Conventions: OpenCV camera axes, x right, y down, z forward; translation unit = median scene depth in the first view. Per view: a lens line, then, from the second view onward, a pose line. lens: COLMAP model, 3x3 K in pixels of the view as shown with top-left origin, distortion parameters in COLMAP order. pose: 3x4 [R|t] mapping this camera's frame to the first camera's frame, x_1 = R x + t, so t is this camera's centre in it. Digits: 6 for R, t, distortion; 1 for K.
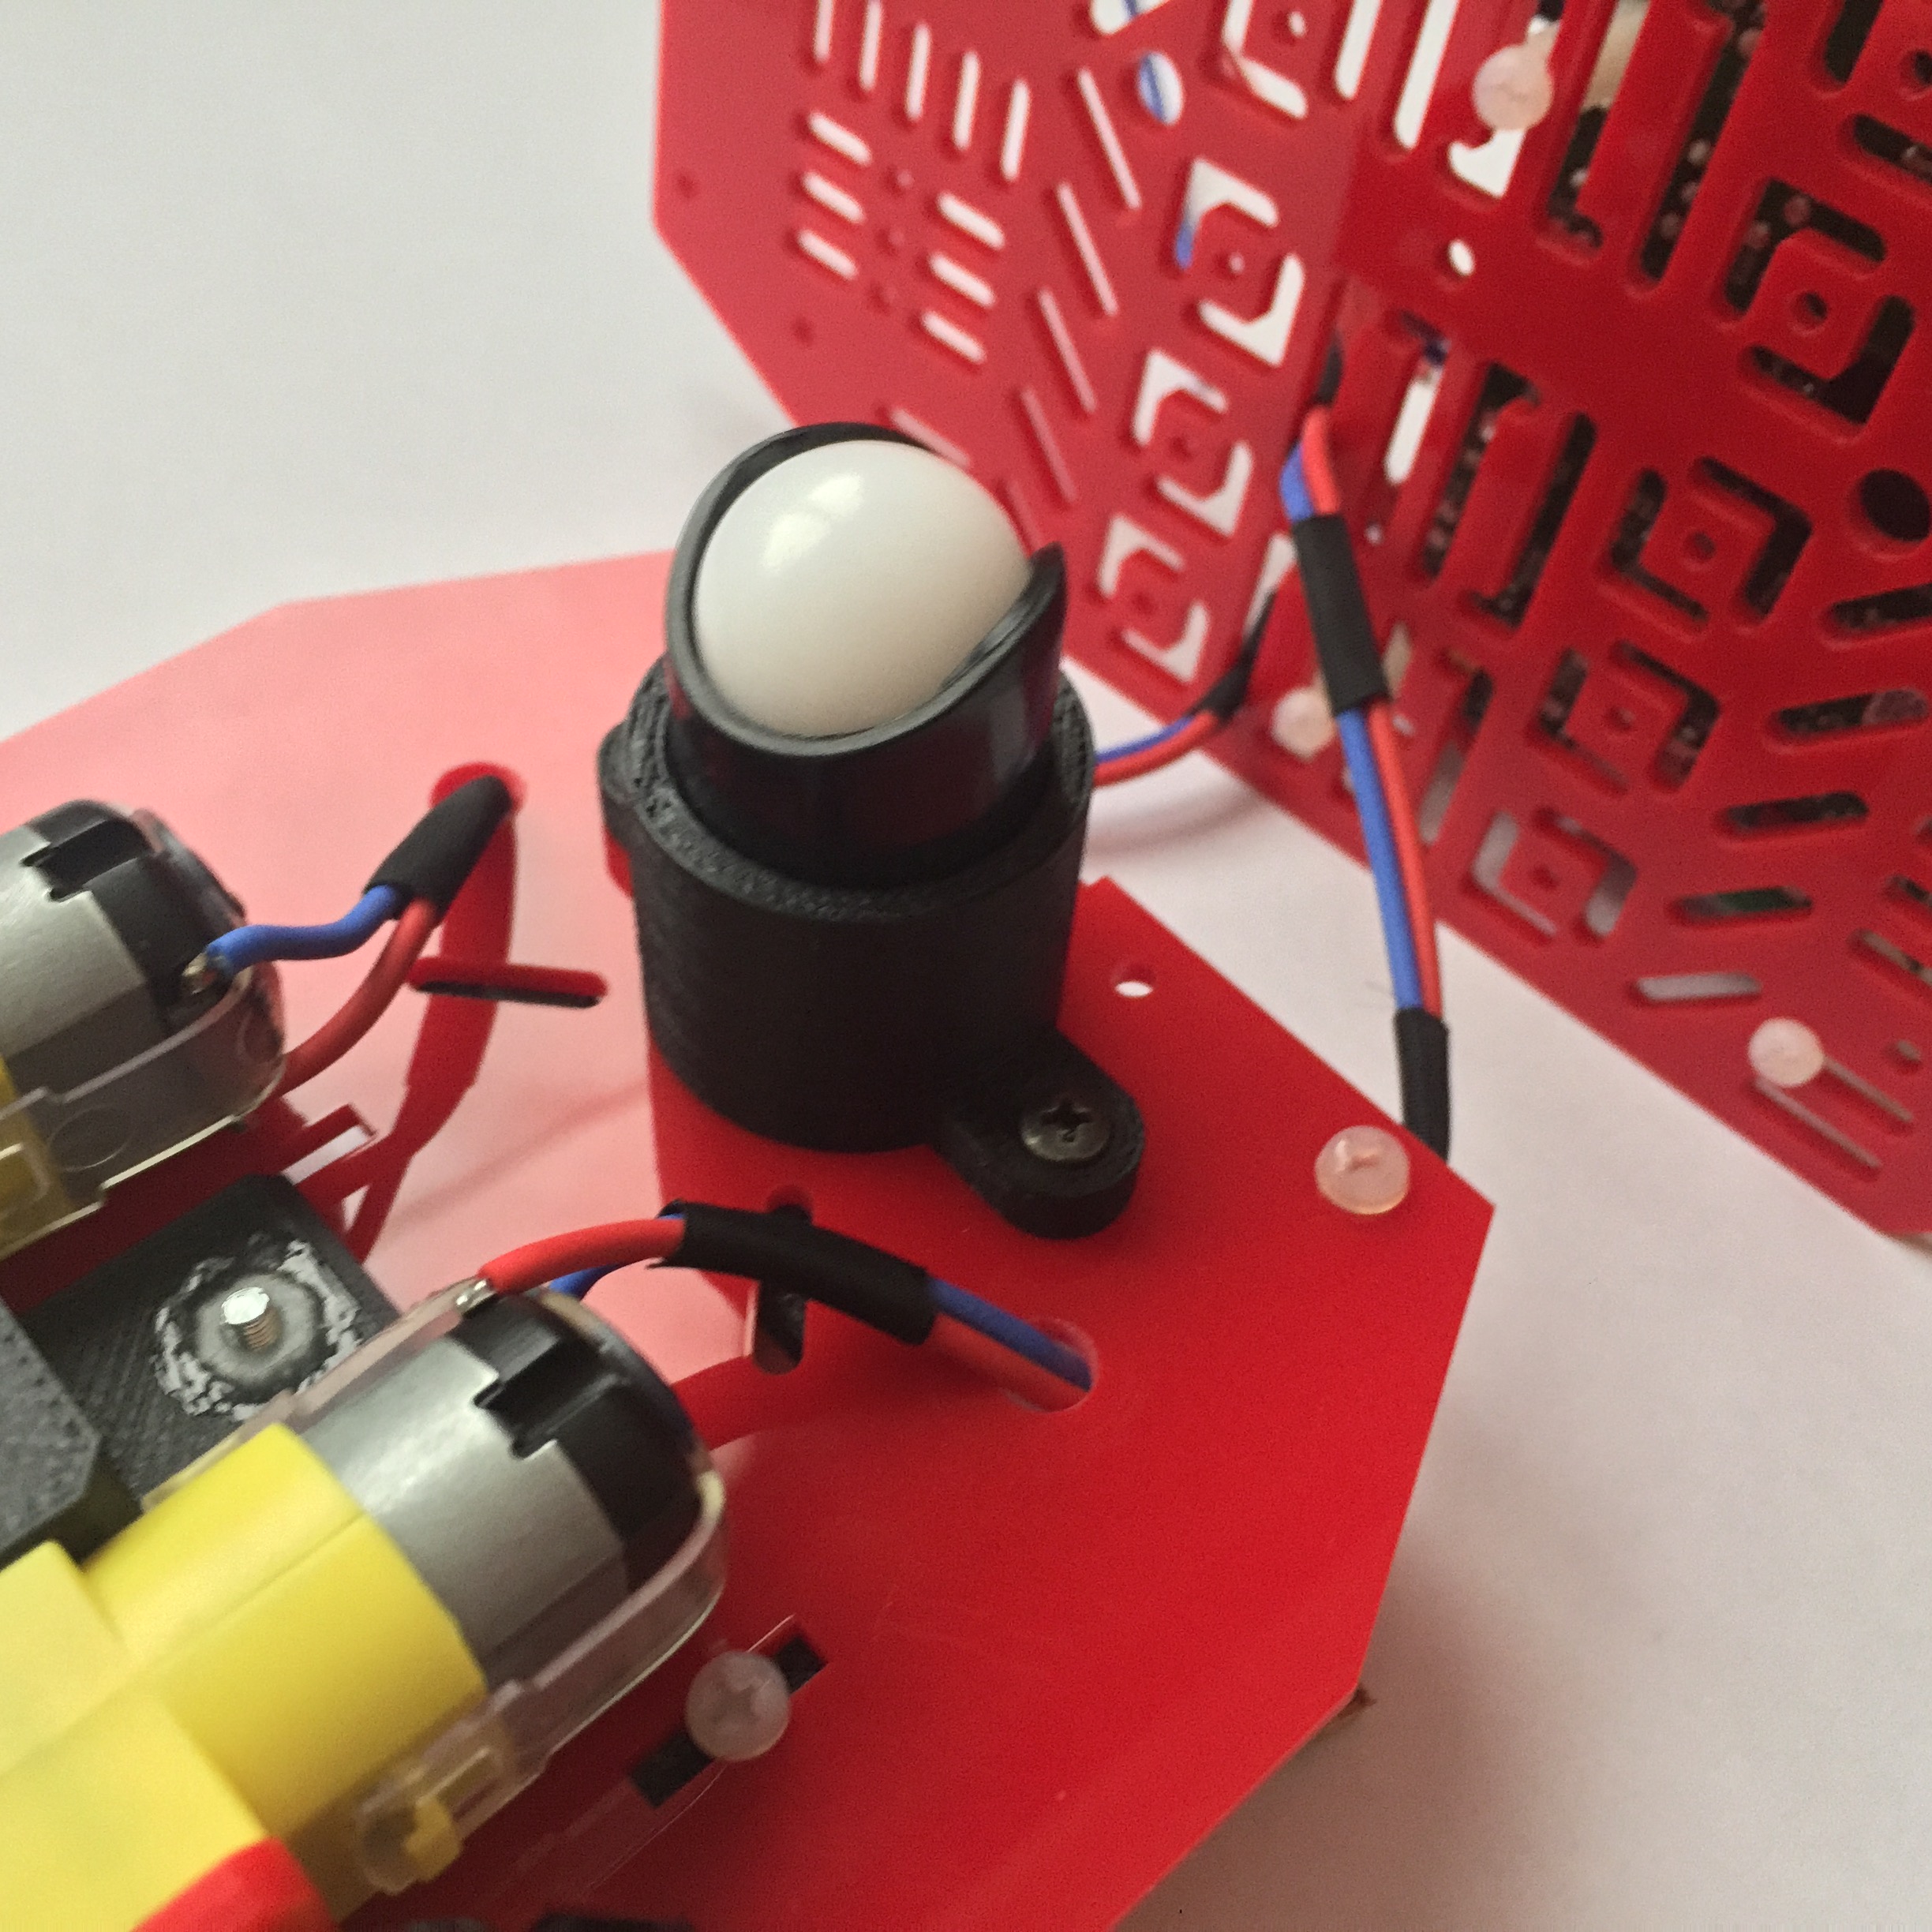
lens RADIAL K [[2276.8, 0, 960.2], [0, 2276.8, 960.2], [0, 0, 1]] dist [-0.026884, 0.000000]
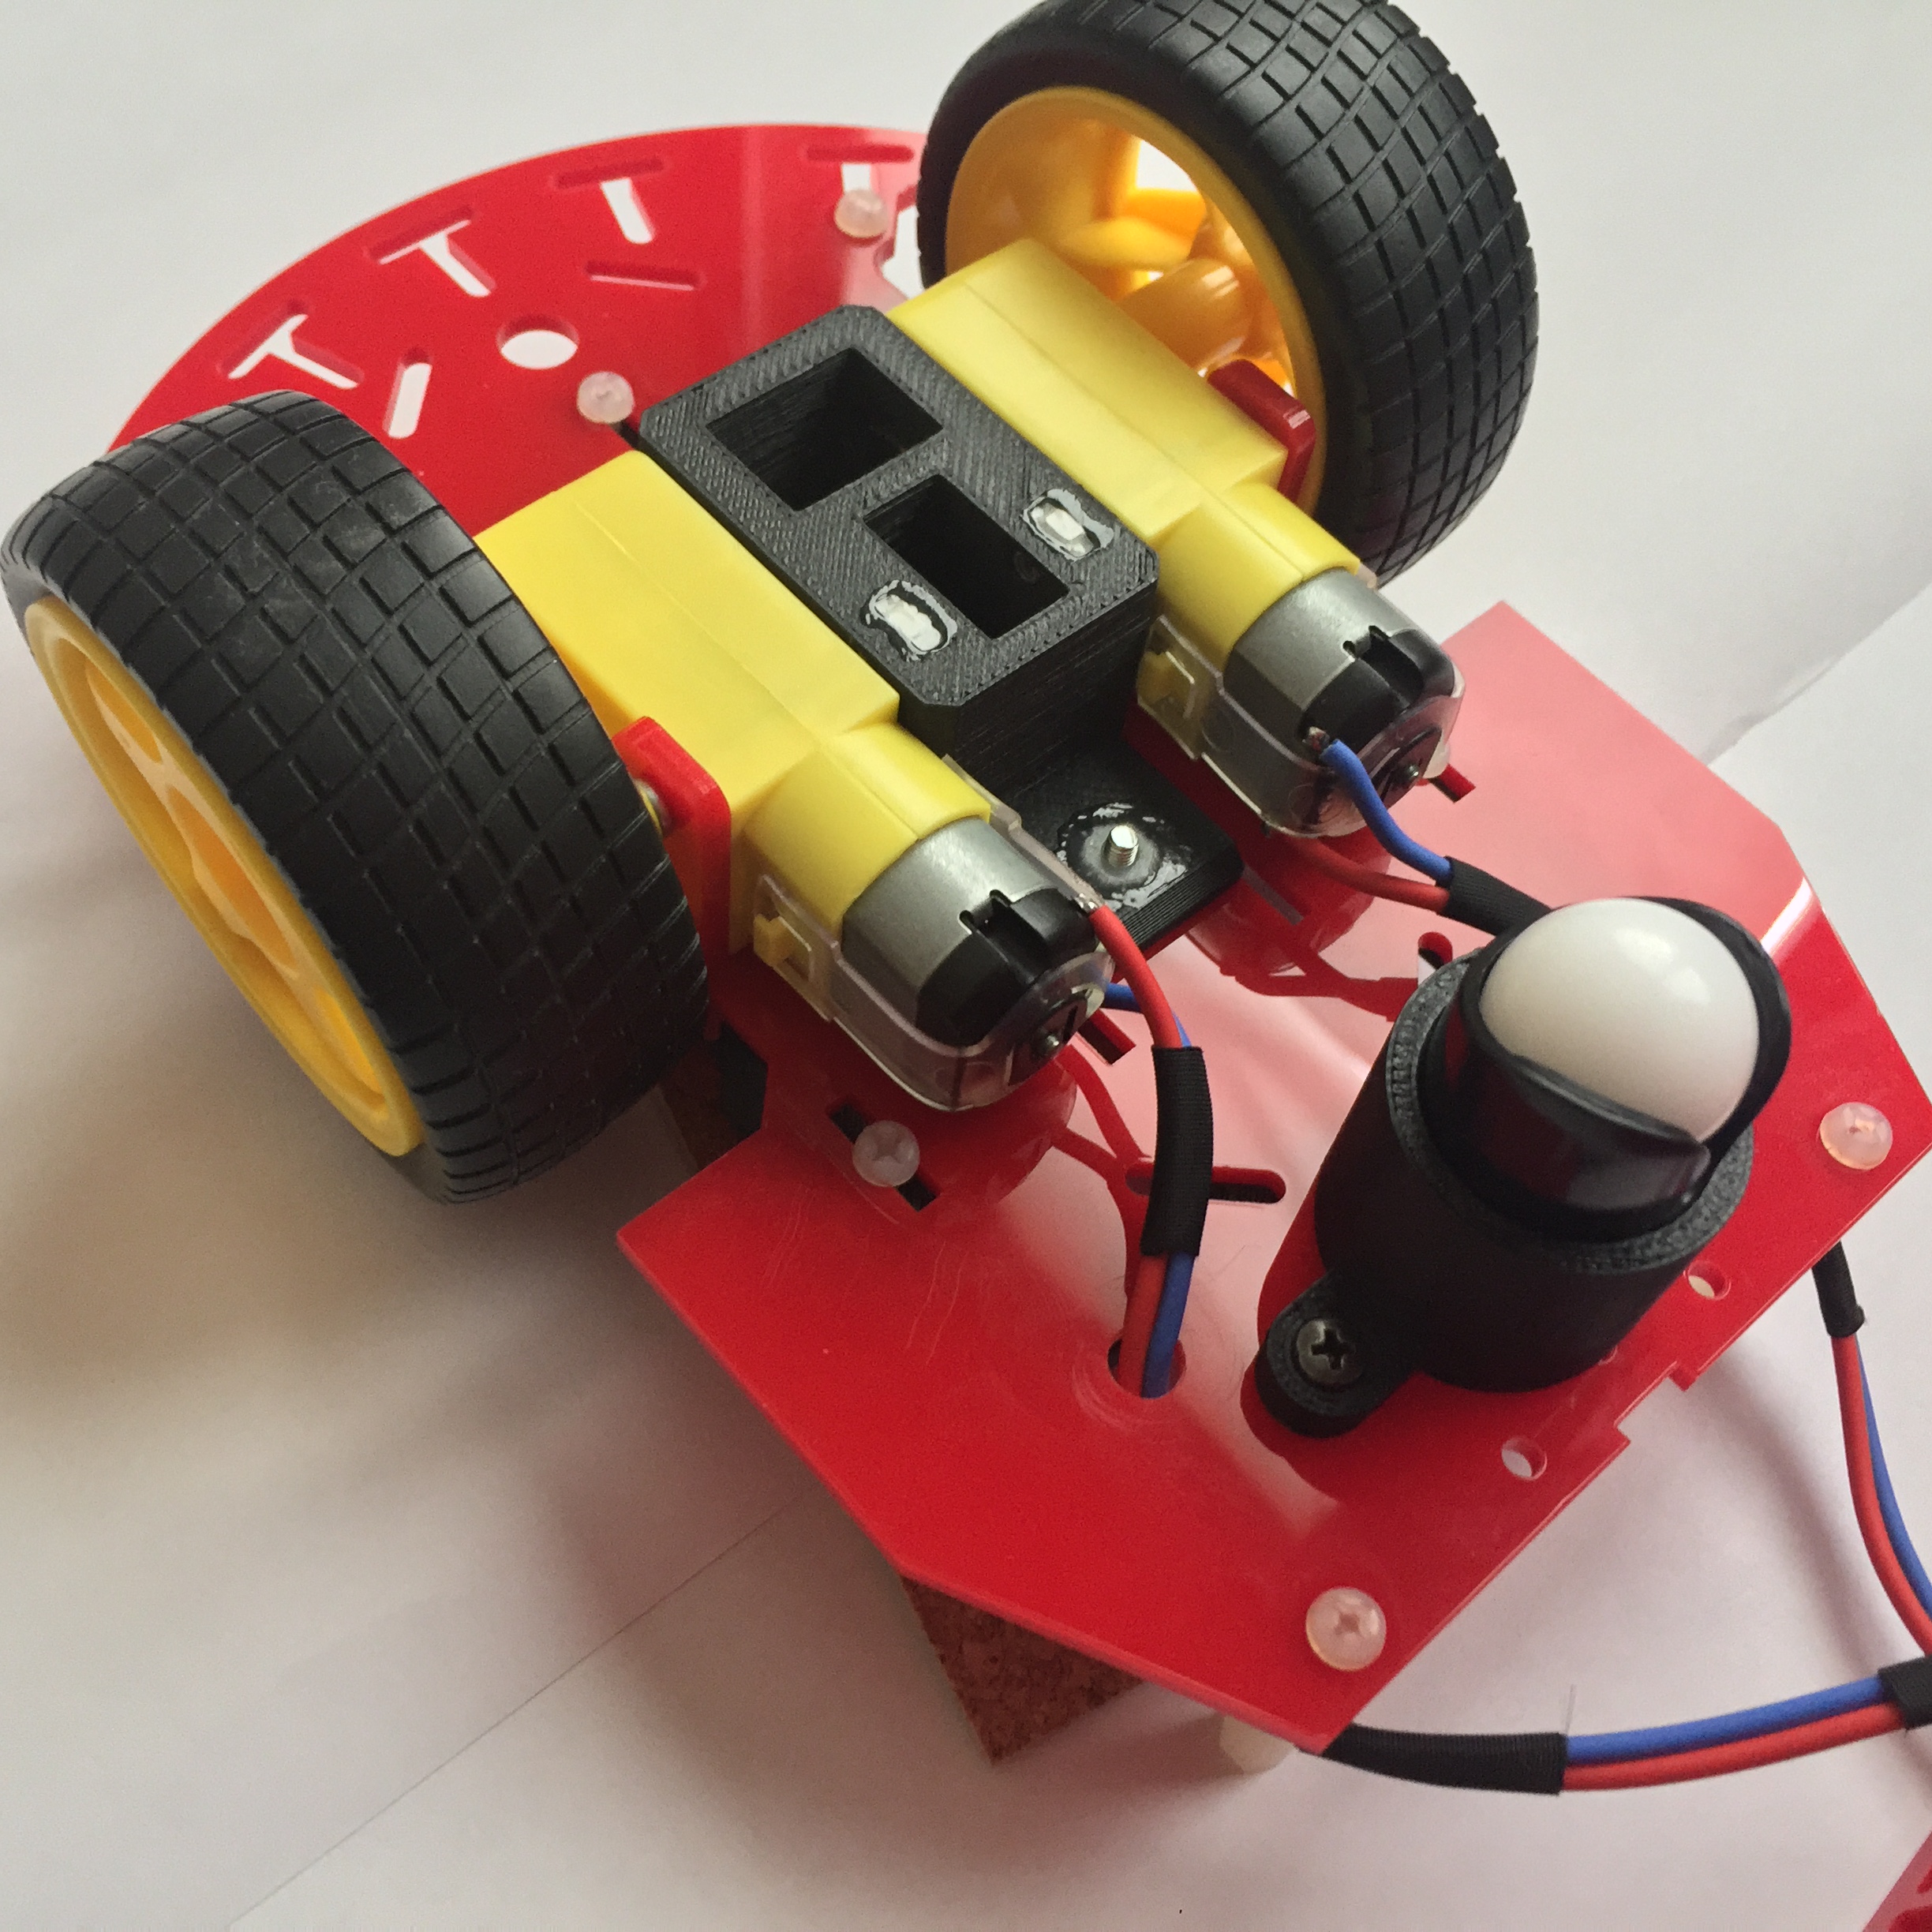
lens RADIAL K [[2276.8, 0, 962.5], [0, 2276.8, 969.5], [0, 0, 1]] dist [-0.026884, 0.000000]
pose [[-0.032457, 0.787828, -0.615040, 0.740719], [-0.817273, 0.333308, 0.470076, -0.473654], [0.575336, 0.517913, 0.633052, -0.008276]]
